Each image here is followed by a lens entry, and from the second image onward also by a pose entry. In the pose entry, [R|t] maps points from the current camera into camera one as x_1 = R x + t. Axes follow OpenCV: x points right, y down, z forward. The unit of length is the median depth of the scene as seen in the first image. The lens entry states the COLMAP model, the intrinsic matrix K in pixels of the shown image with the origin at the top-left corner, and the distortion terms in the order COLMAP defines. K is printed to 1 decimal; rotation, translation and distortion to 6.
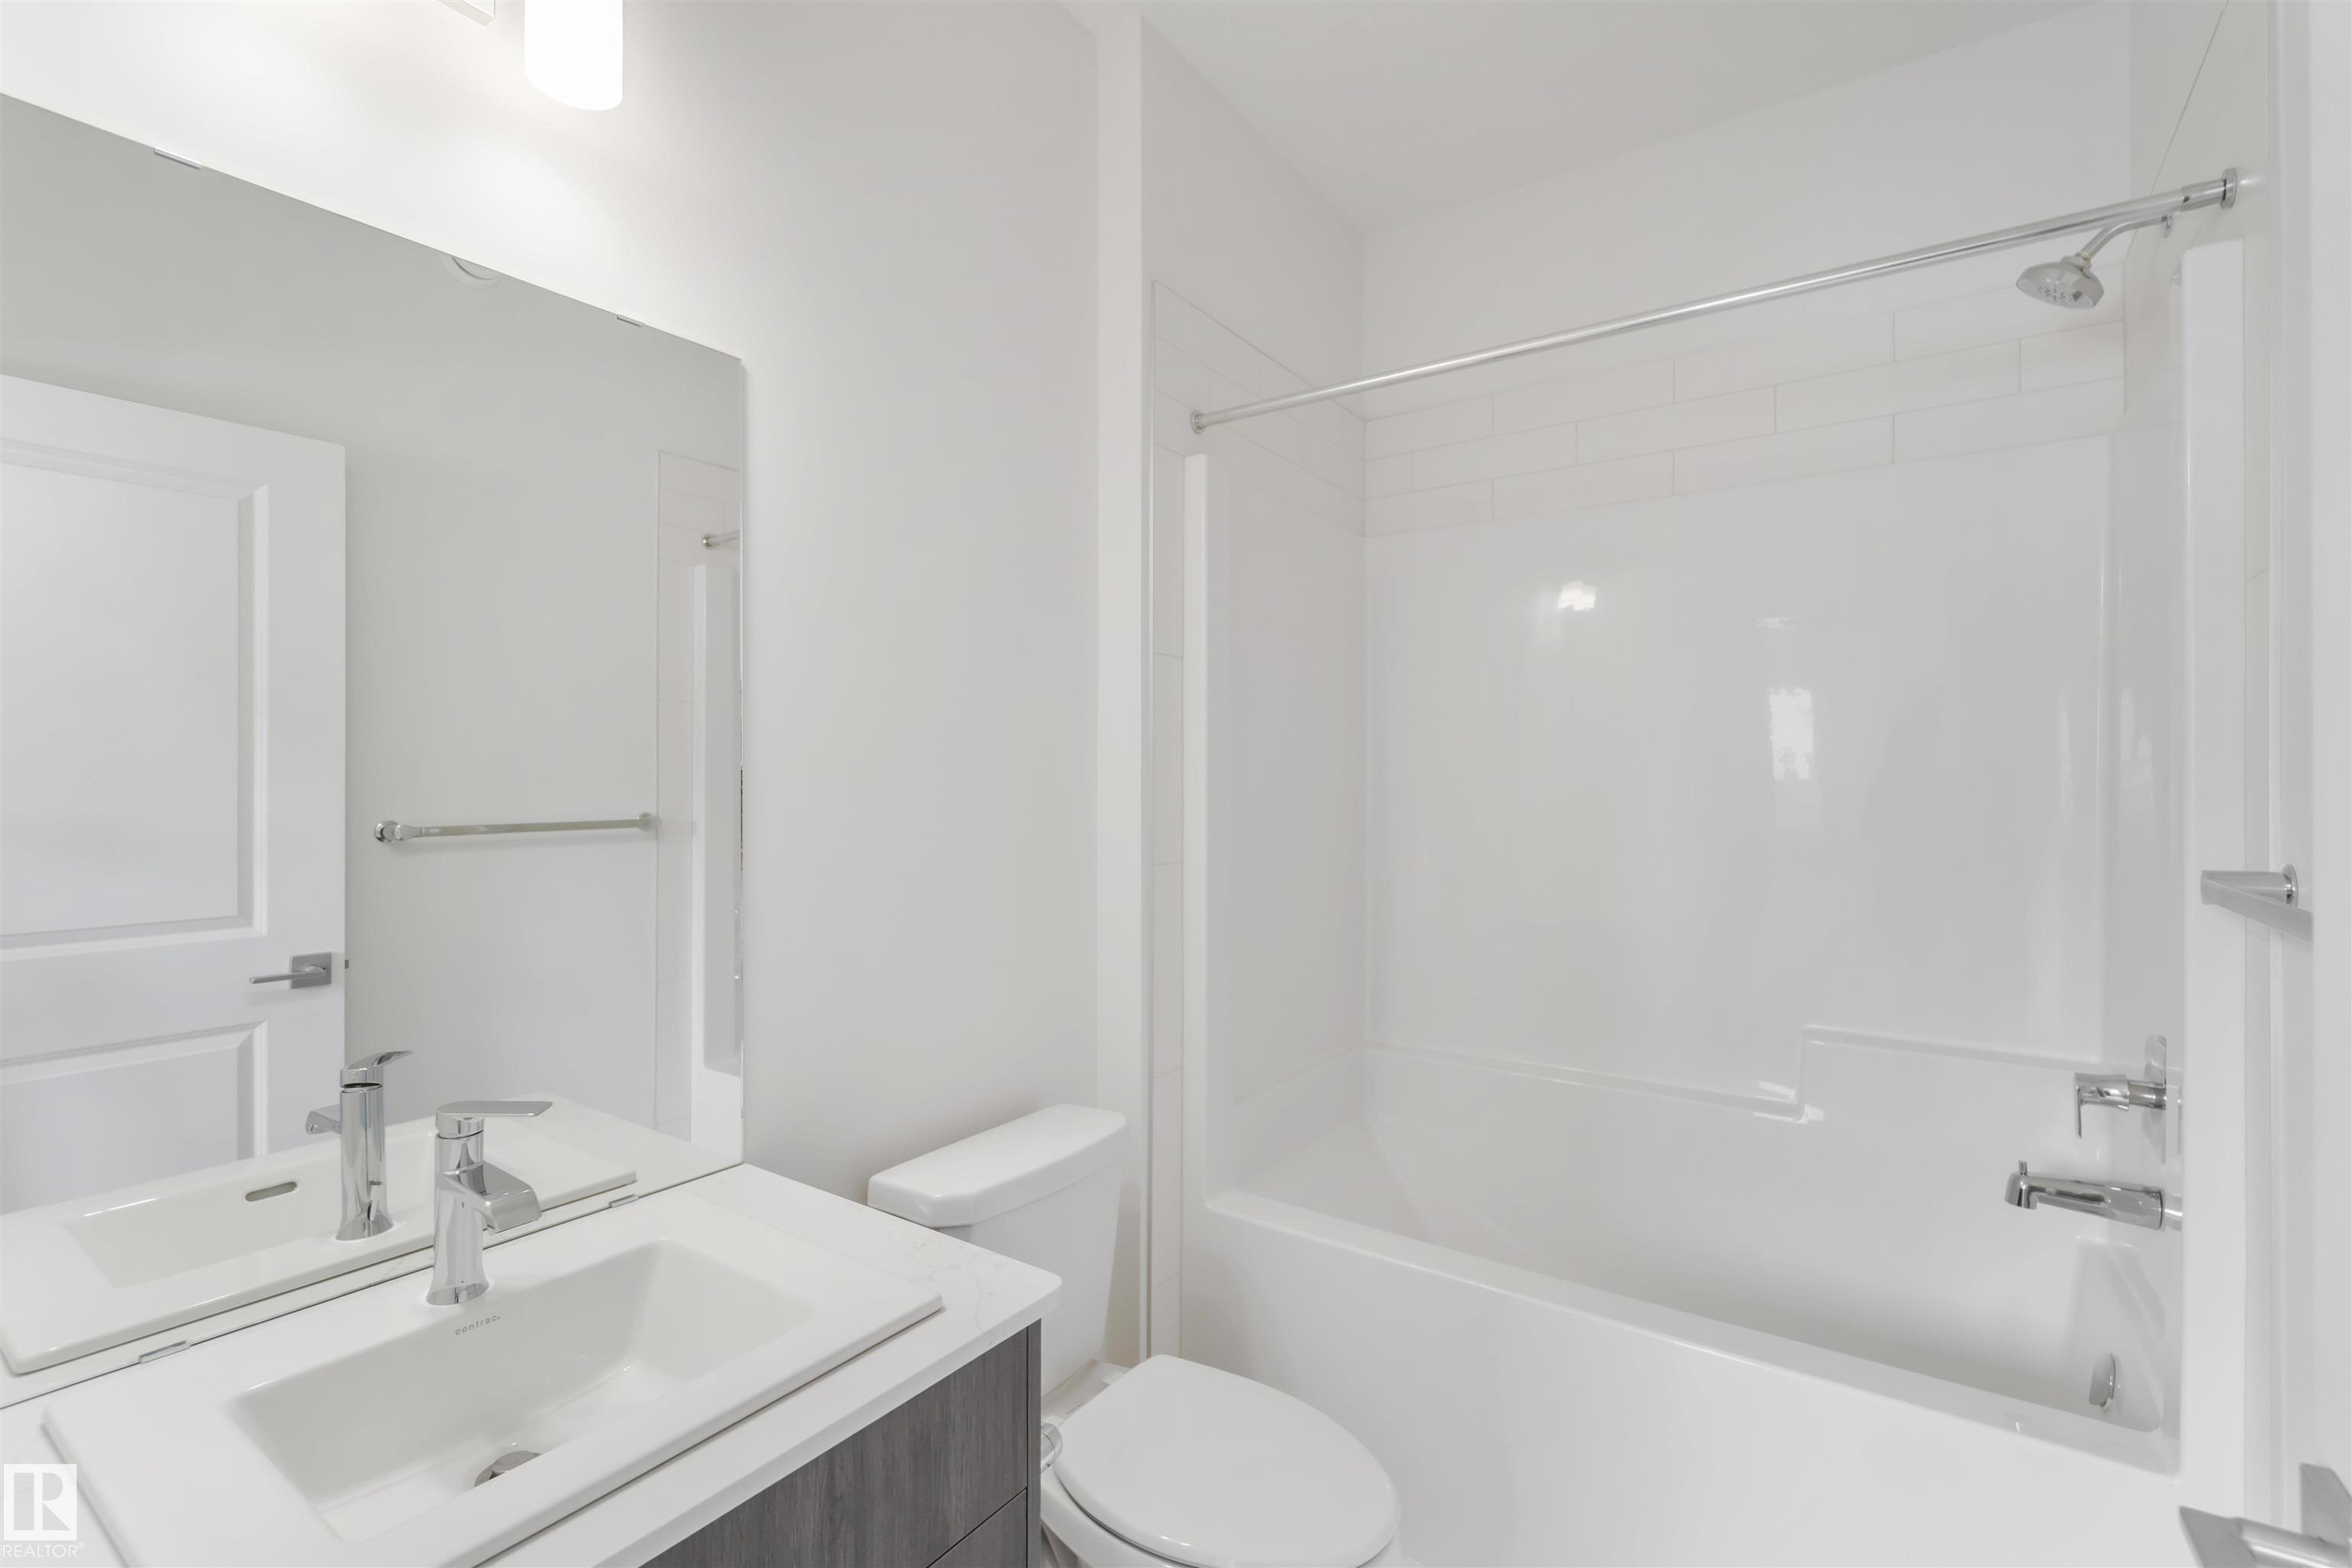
lens RADIAL K [[1045.9, 0, 1177.8], [0, 1045.9, 776.1], [0, 0, 1]] dist [-0.000403, 0.001614]
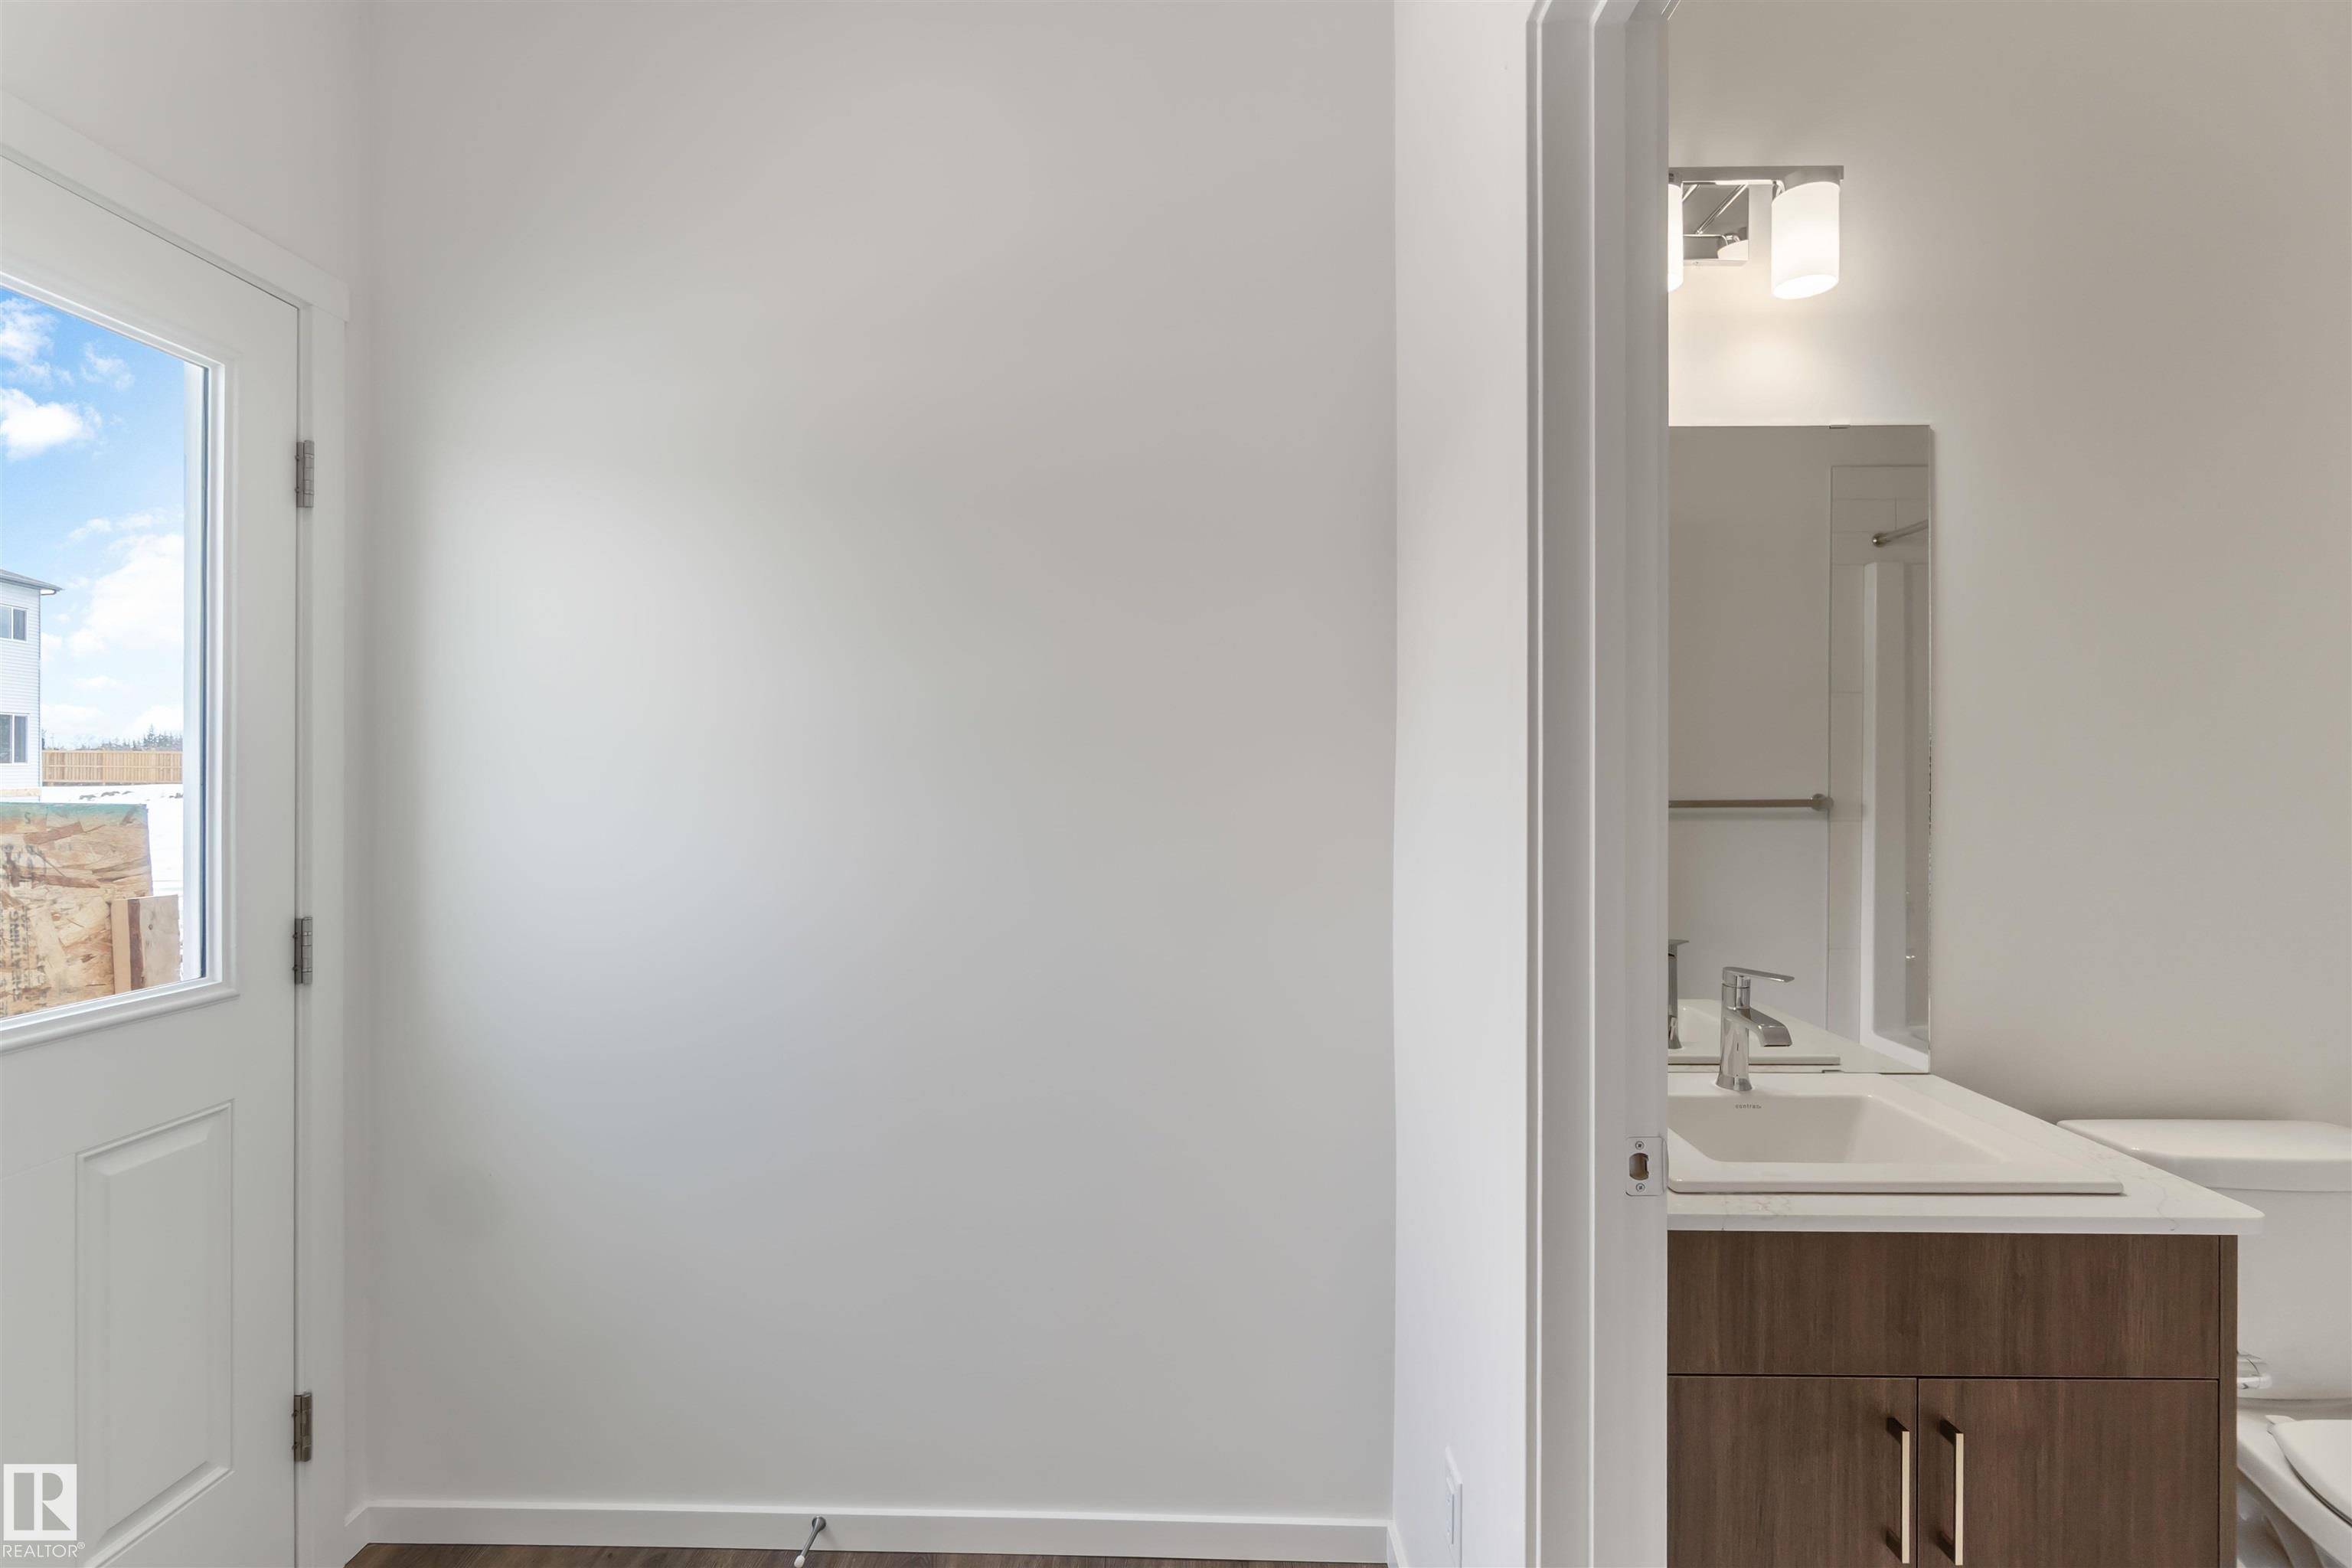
lens RADIAL K [[1045.9, 0, 1190.8], [0, 1045.9, 765.0], [0, 0, 1]] dist [-0.000403, 0.001614]
pose [[0.548009, 0.003498, -0.836465, 0.055399], [0.000590, 0.999989, 0.004569, -0.001425], [0.836472, -0.002997, 0.548001, -0.162394]]
